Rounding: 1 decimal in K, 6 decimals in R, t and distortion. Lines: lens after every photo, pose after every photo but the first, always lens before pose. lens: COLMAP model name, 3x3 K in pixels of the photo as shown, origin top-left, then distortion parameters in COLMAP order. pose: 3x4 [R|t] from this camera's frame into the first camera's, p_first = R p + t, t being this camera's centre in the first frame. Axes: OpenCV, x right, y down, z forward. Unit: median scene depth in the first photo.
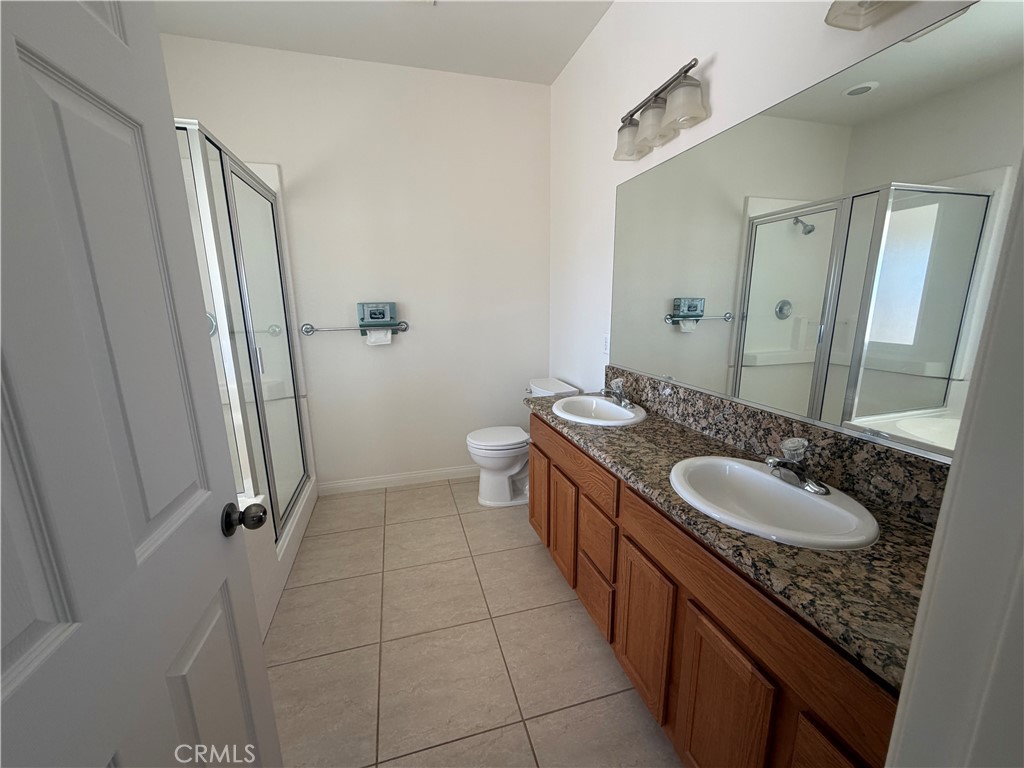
lens RADIAL K [[409.3, 0, 509.1], [0, 409.3, 389.0], [0, 0, 1]] dist [0.000787, -0.000429]
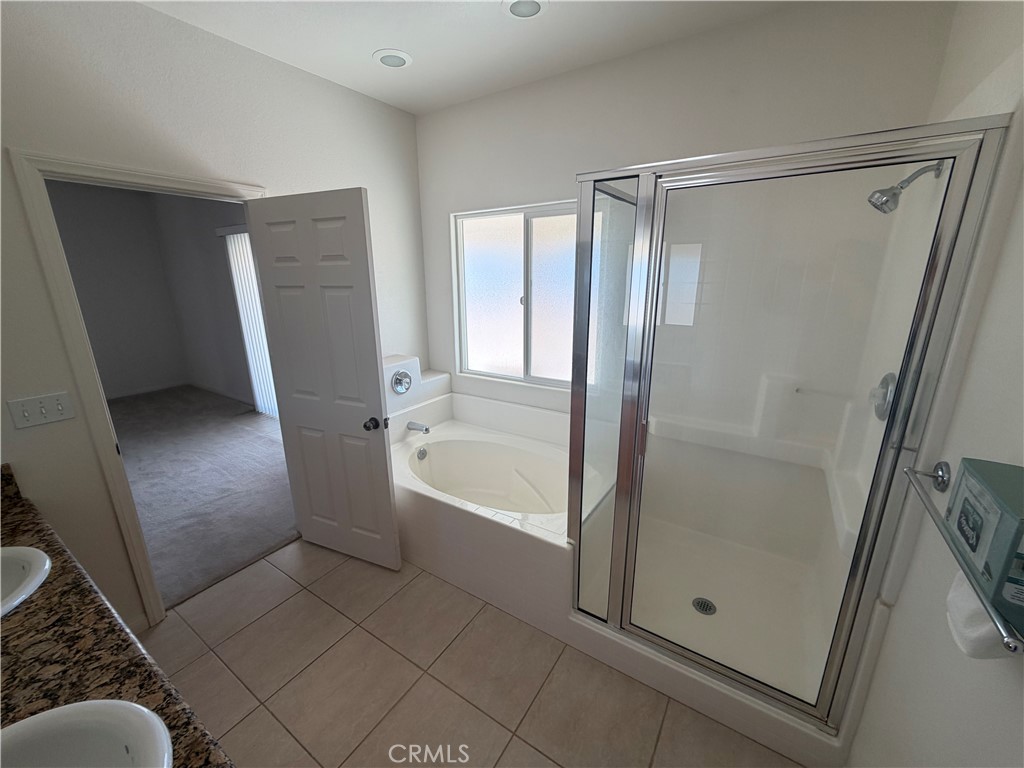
lens RADIAL K [[409.3, 0, 514.4], [0, 409.3, 383.4], [0, 0, 1]] dist [0.000787, -0.000429]
pose [[-0.747449, 0.195328, -0.634954, 0.053760], [-0.120326, 0.900181, 0.418564, -0.605649], [0.653331, 0.389257, -0.649336, 1.730480]]
